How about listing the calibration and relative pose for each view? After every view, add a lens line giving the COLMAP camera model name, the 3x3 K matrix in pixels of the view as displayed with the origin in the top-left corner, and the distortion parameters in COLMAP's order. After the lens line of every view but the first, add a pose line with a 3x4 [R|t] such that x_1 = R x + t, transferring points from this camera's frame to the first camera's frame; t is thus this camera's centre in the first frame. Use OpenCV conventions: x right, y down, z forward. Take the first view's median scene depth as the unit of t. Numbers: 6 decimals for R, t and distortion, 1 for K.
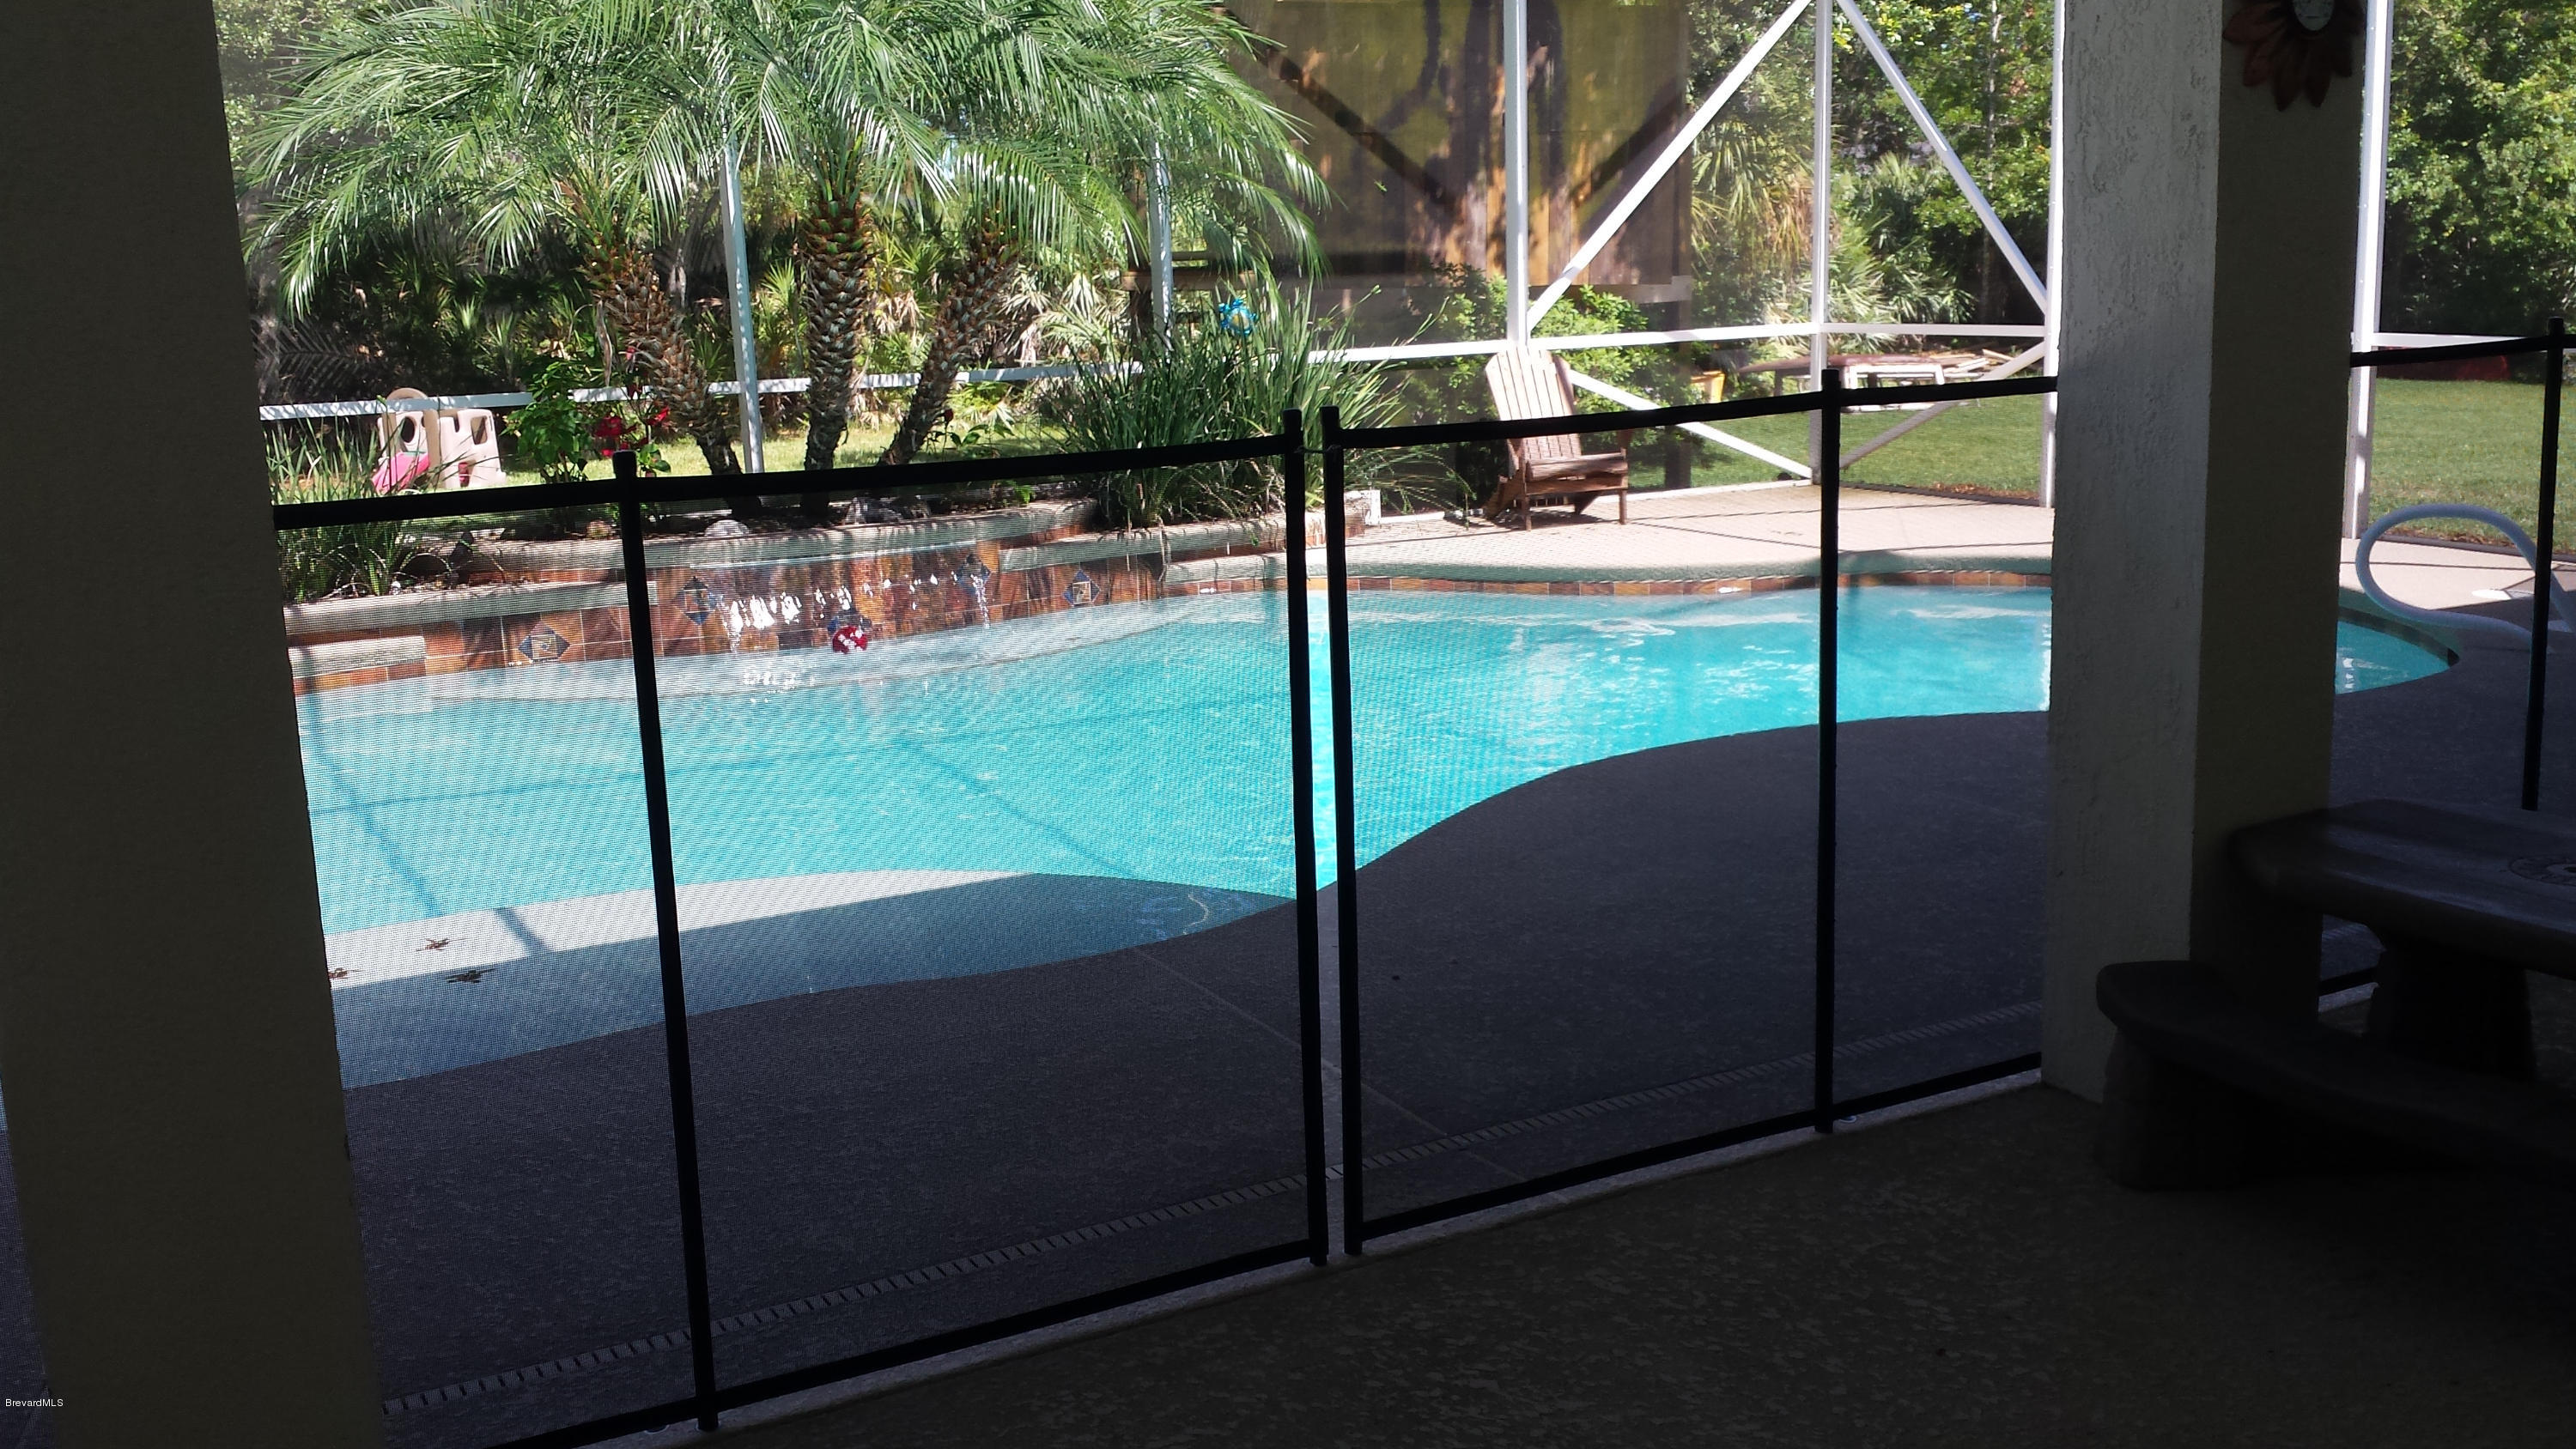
lens RADIAL K [[2390.3, 0, 1282.9], [0, 2390.3, 736.5], [0, 0, 1]] dist [0.011757, 0.000000]
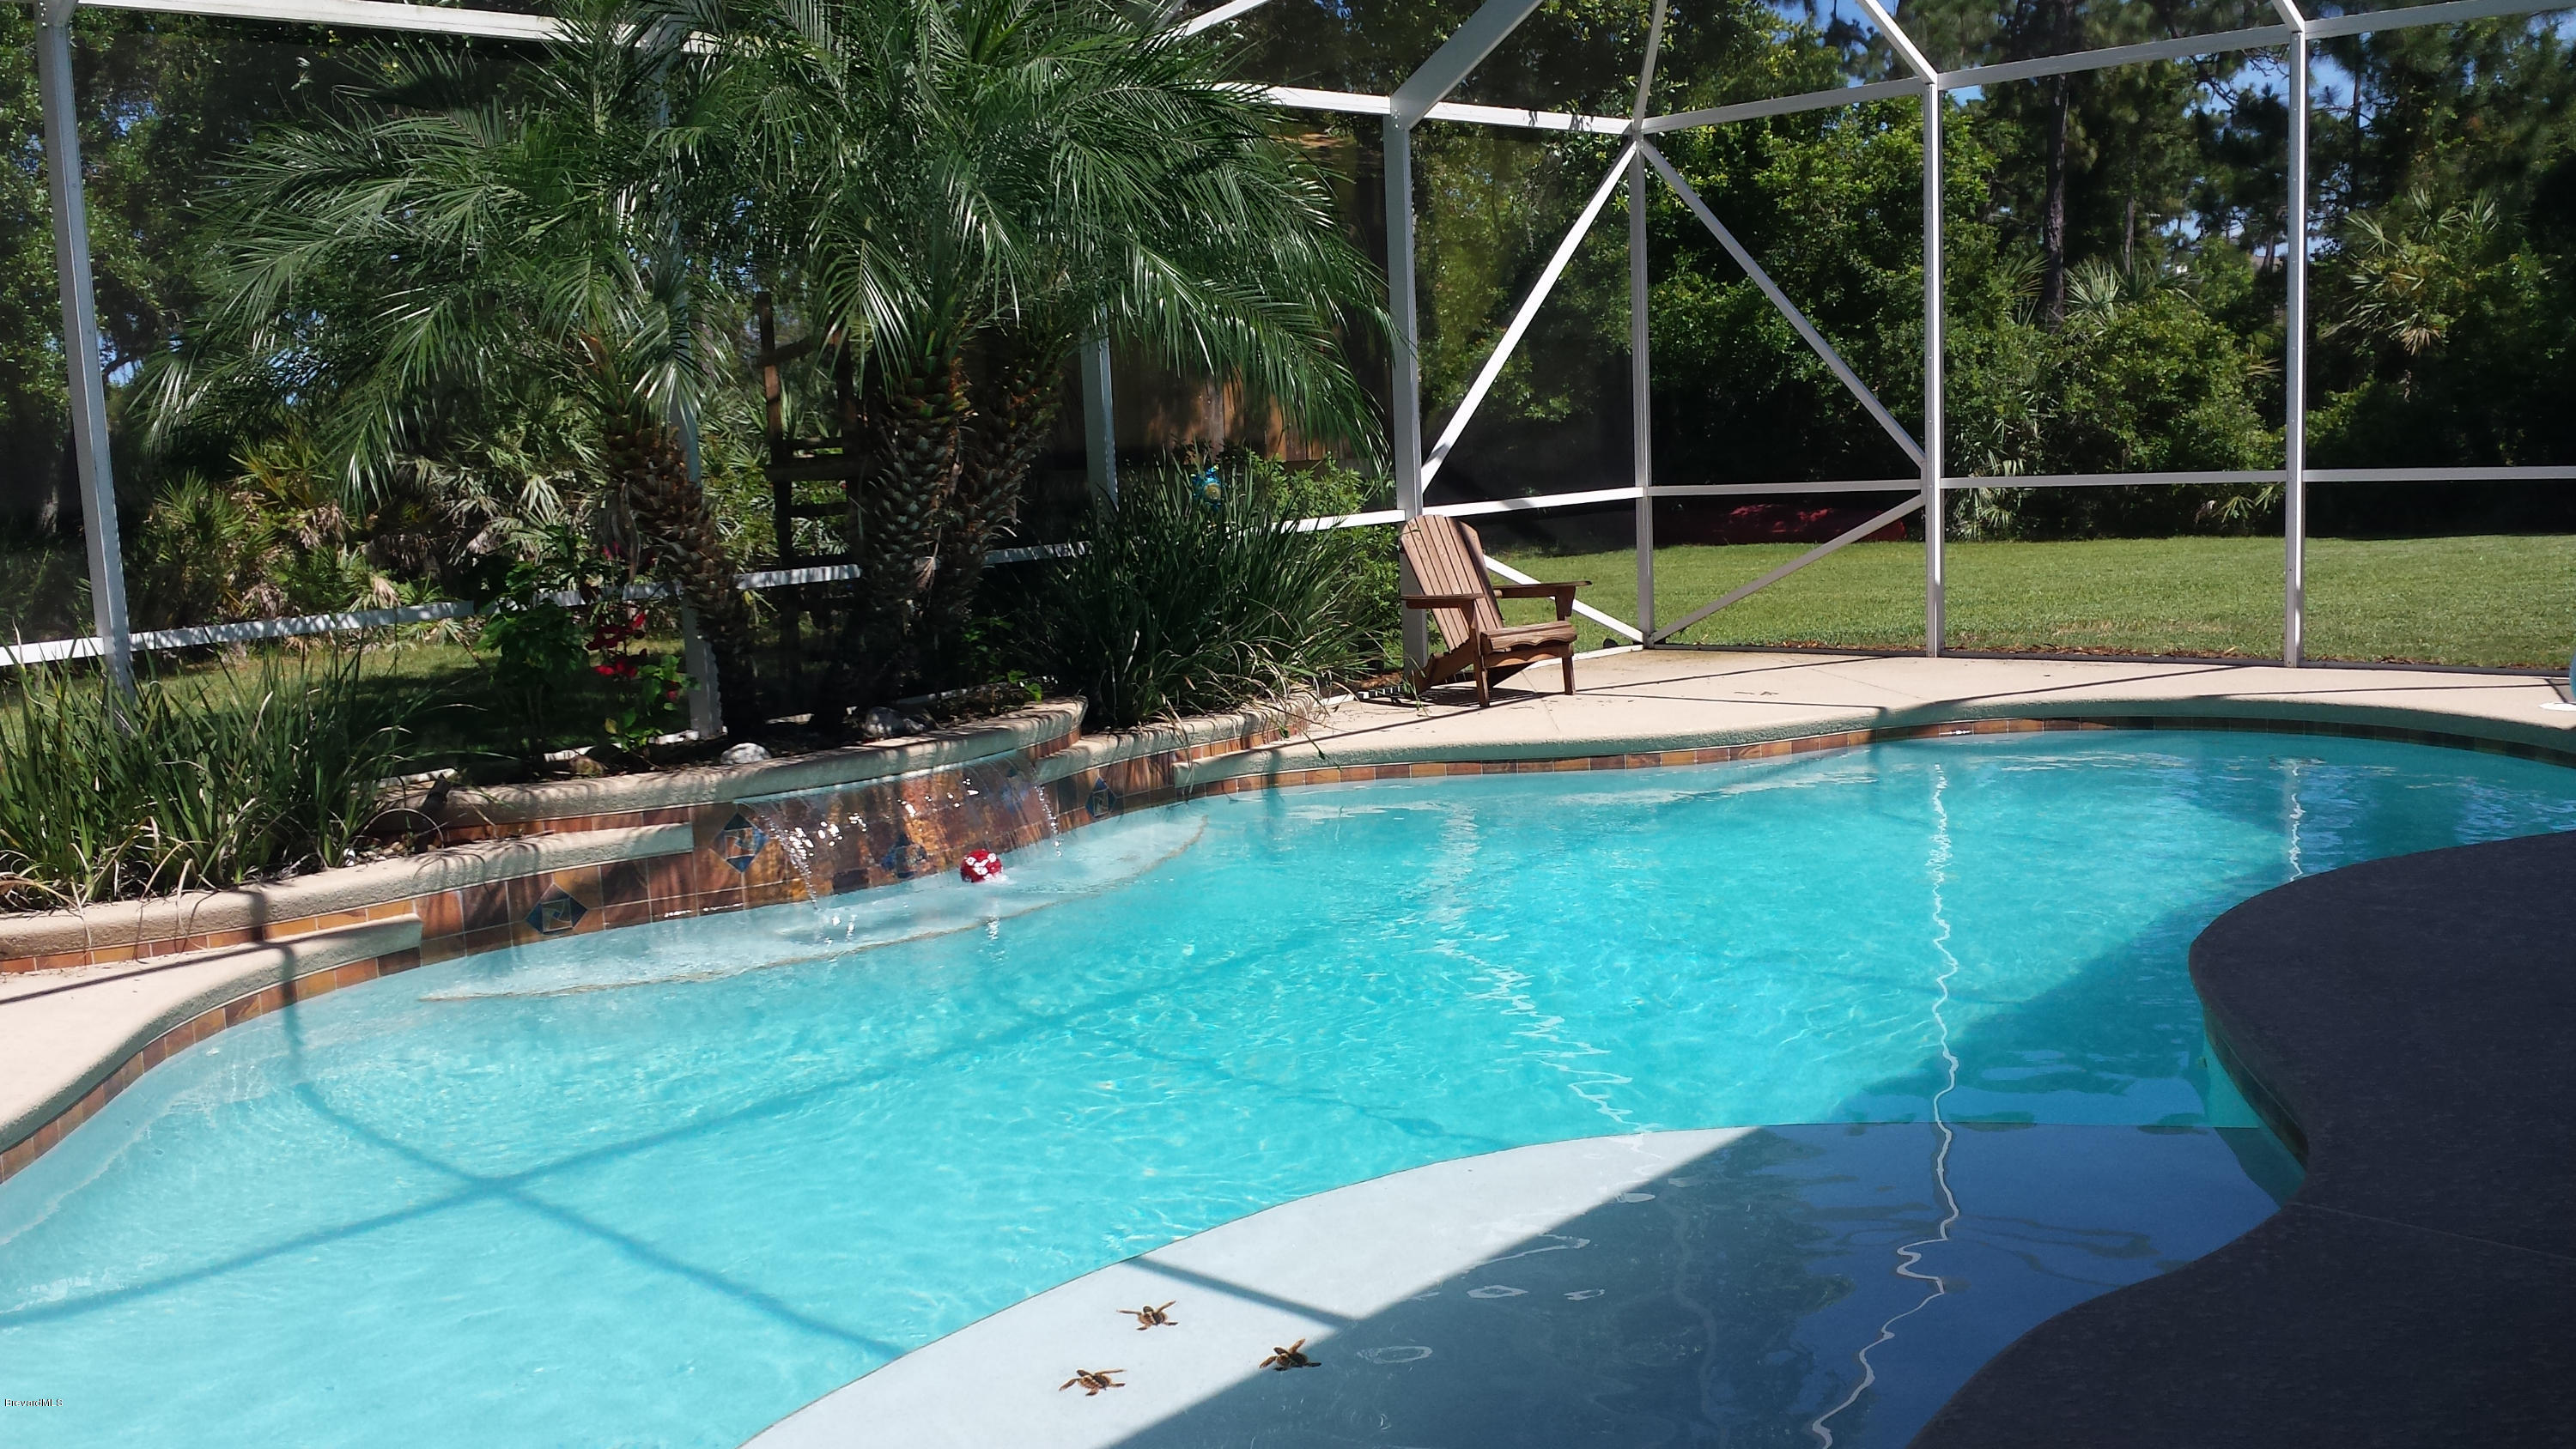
lens RADIAL K [[2390.3, 0, 1294.9], [0, 2390.3, 709.0], [0, 0, 1]] dist [0.011757, 0.000000]
pose [[0.947964, -0.057631, 0.313119, -0.252906], [0.086570, 0.993084, -0.079306, -0.016950], [-0.306383, 0.102286, 0.946397, 0.132370]]
